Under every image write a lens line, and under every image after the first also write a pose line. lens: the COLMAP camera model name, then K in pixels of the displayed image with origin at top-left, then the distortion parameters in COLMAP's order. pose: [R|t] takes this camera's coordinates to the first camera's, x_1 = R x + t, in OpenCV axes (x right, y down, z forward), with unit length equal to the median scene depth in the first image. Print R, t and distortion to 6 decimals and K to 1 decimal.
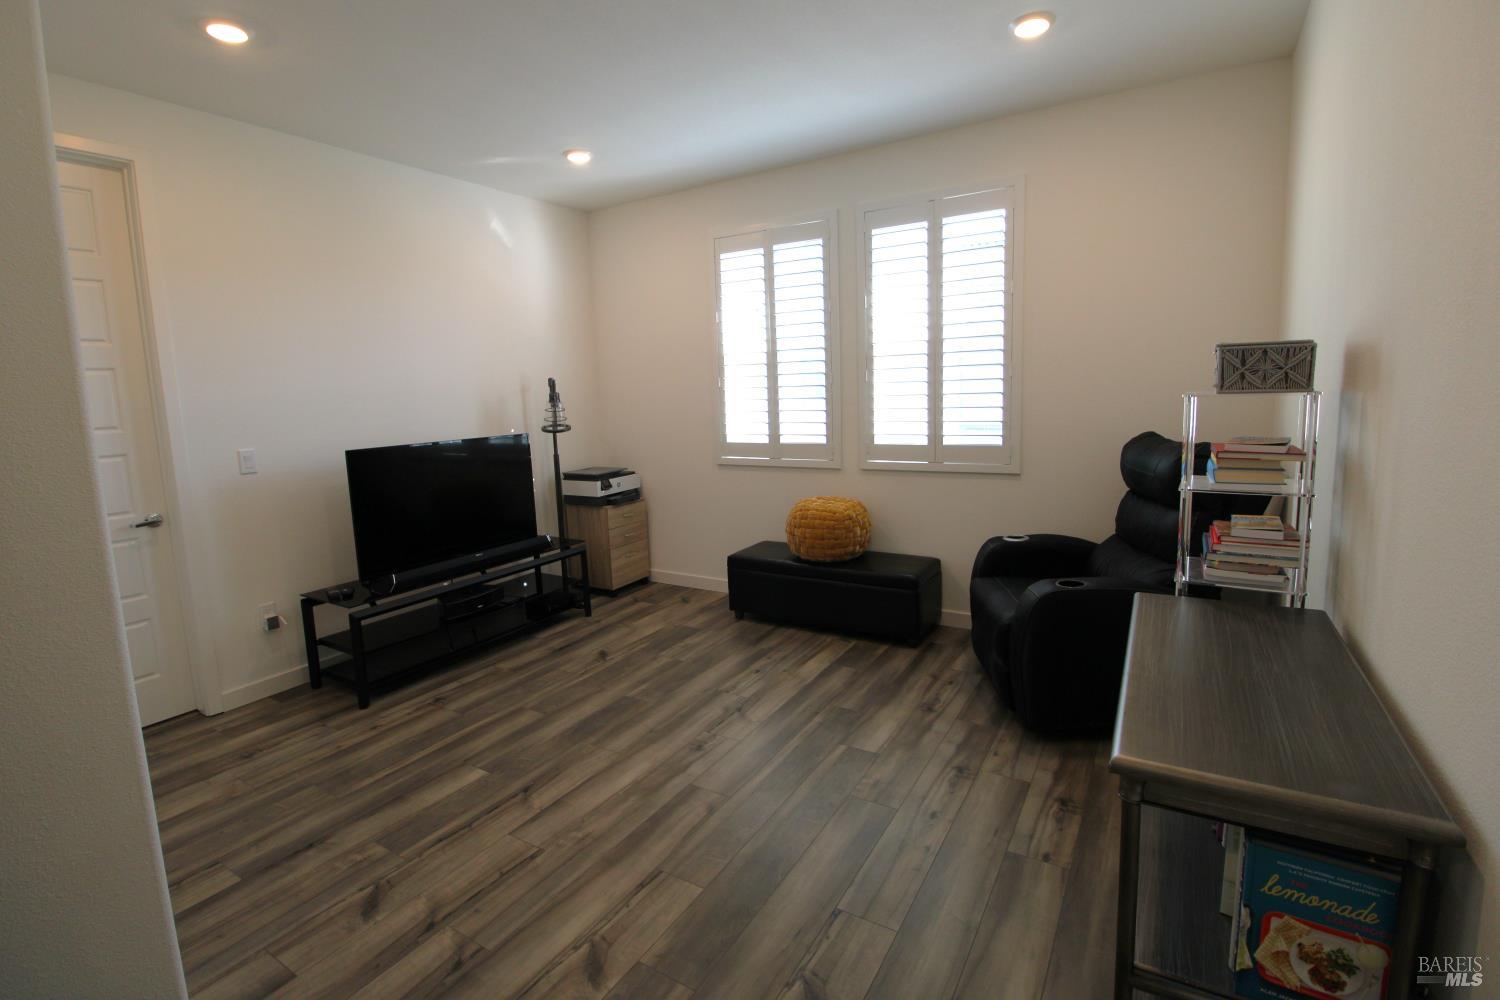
lens RADIAL K [[690.6, 0, 751.8], [0, 690.6, 477.5], [0, 0, 1]] dist [-0.003655, -0.011439]
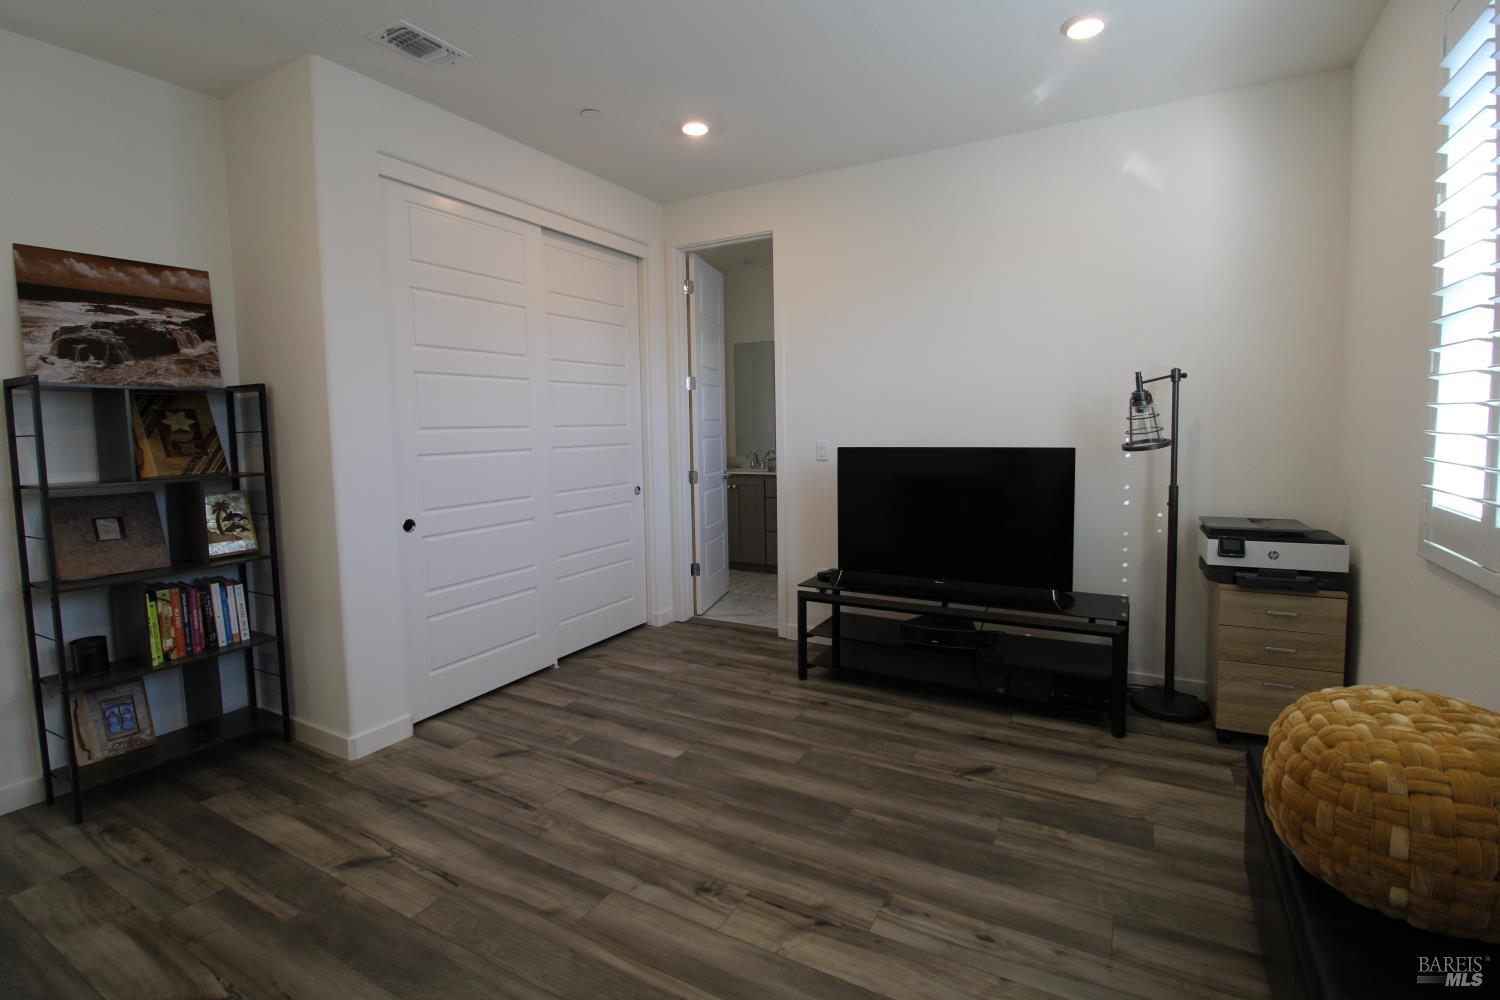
lens RADIAL K [[690.6, 0, 751.8], [0, 690.6, 477.5], [0, 0, 1]] dist [-0.003655, -0.011439]
pose [[0.042016, 0.111399, -0.992887, 0.507475], [-0.115323, 0.987663, 0.105932, -0.094530], [0.992439, 0.110051, 0.054344, 0.839772]]
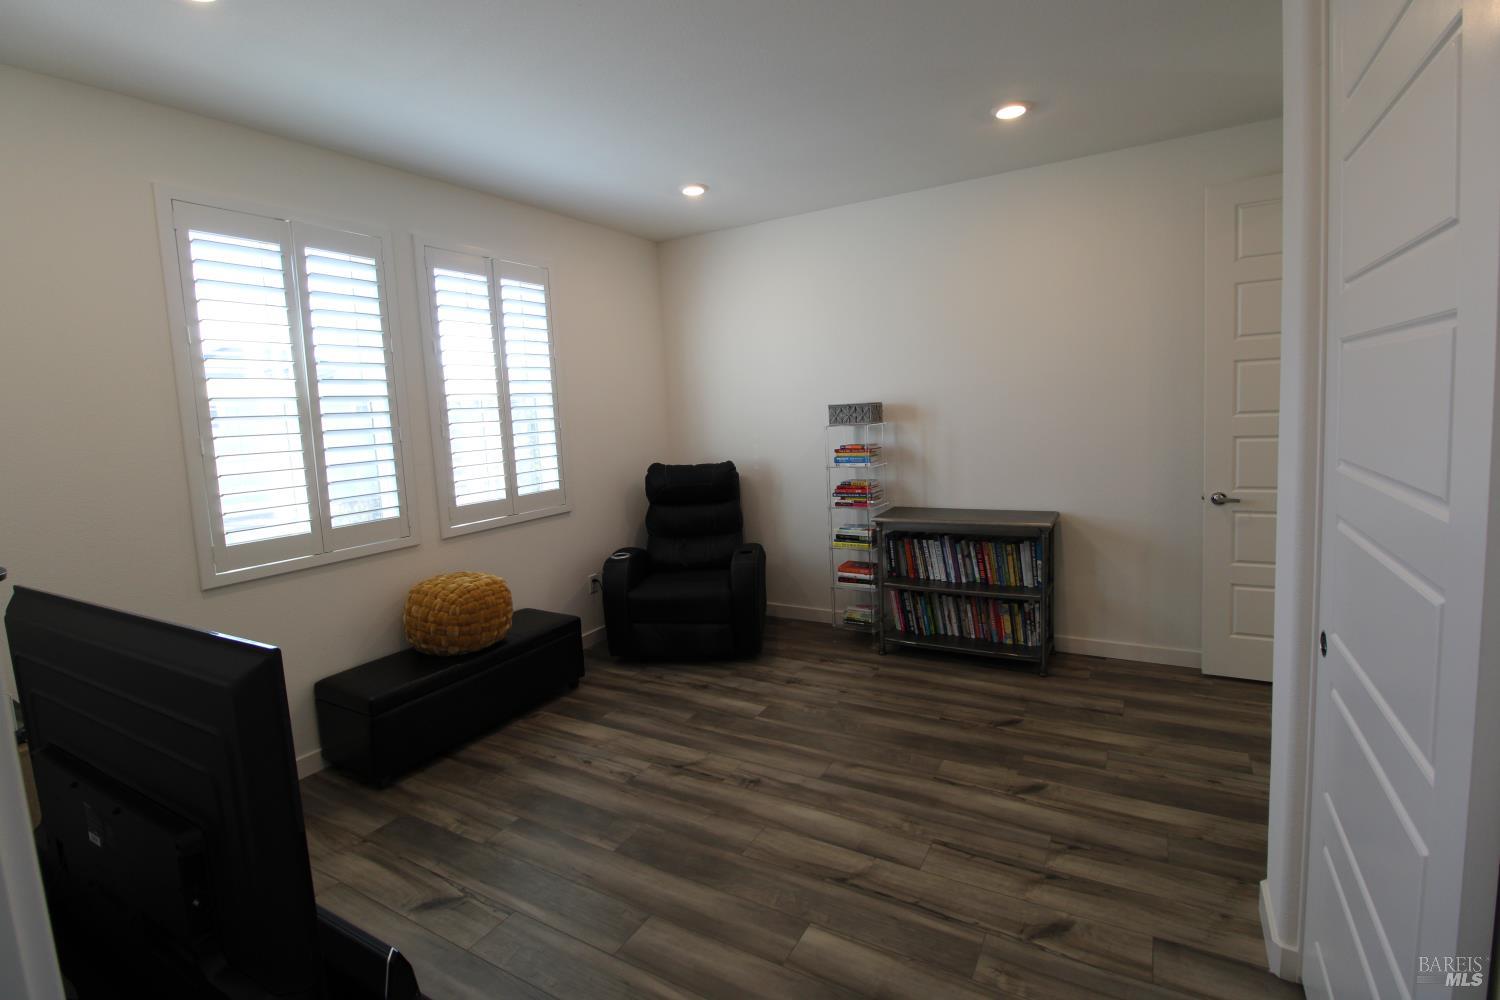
lens RADIAL K [[690.6, 0, 751.8], [0, 690.6, 477.5], [0, 0, 1]] dist [-0.003655, -0.011439]
pose [[-0.024570, -0.063755, 0.997663, -0.917010], [0.181749, 0.981048, 0.067169, -0.097800], [-0.983038, 0.182975, -0.012517, 0.814821]]
